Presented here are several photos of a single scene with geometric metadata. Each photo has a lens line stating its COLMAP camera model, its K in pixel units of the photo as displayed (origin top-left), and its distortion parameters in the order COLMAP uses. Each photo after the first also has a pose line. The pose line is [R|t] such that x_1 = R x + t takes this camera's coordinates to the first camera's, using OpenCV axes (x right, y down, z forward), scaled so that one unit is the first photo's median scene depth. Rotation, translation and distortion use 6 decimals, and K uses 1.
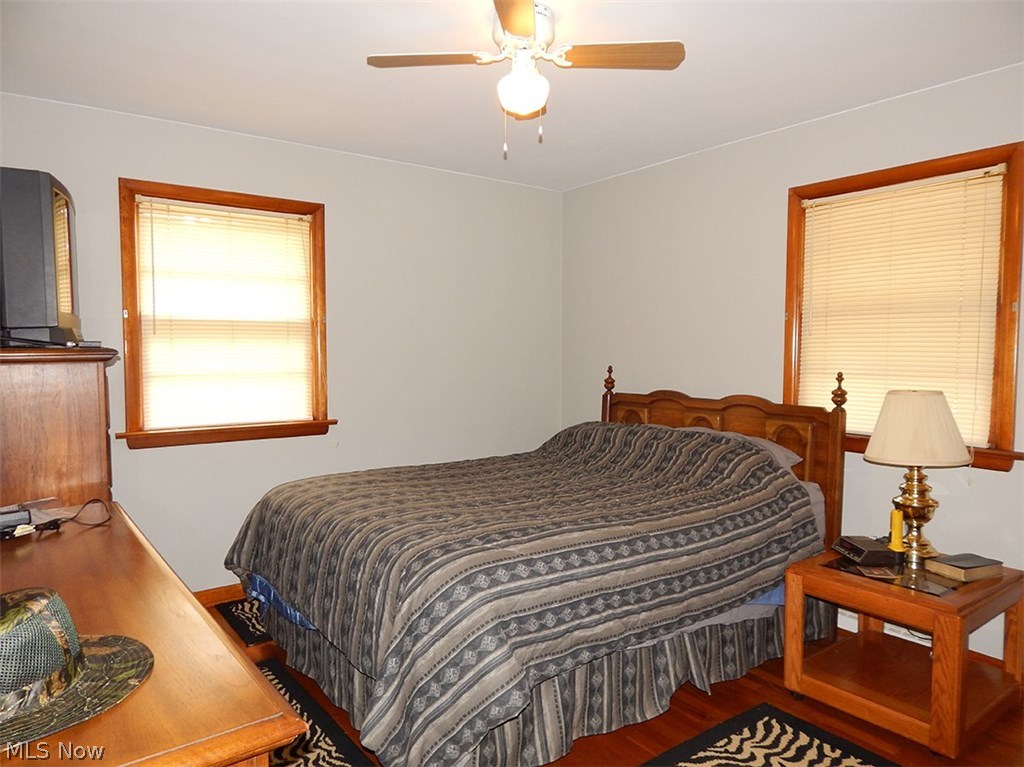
lens RADIAL K [[696.5, 0, 512.0], [0, 696.5, 383.5], [0, 0, 1]] dist [0.001632, 0.000551]
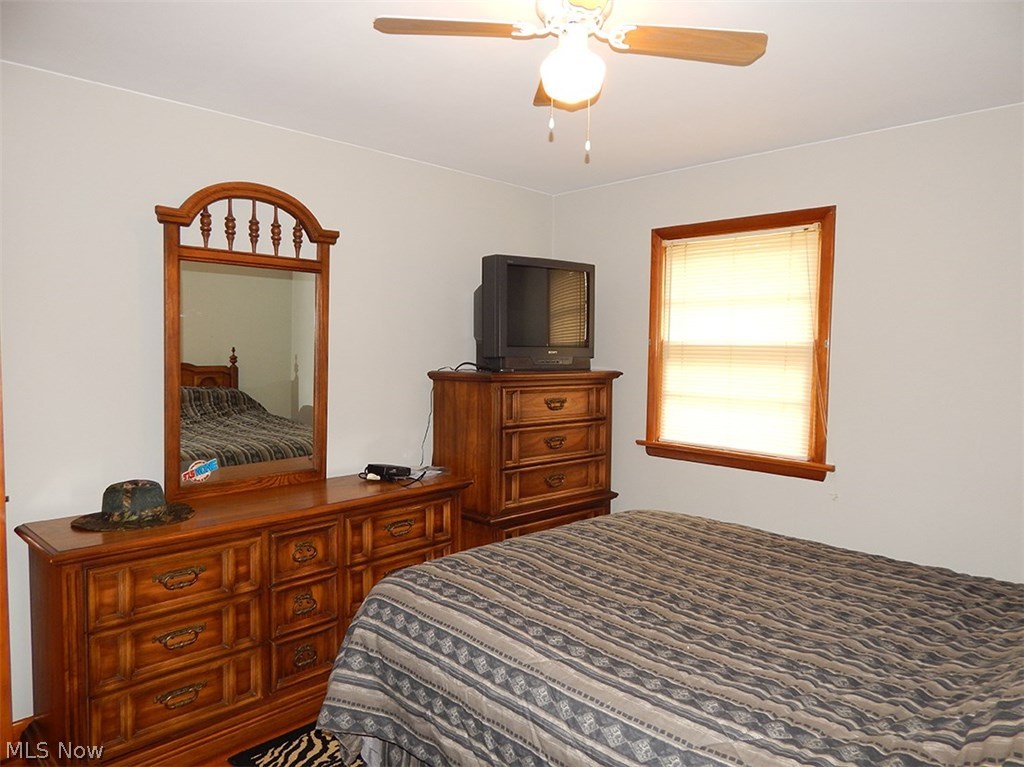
lens RADIAL K [[696.5, 0, 512.0], [0, 696.5, 383.5], [0, 0, 1]] dist [0.001632, 0.000551]
pose [[0.169349, 0.062542, -0.983570, 0.554266], [-0.070901, 0.996172, 0.051136, -0.068842], [0.983003, 0.061076, 0.173135, 0.549527]]
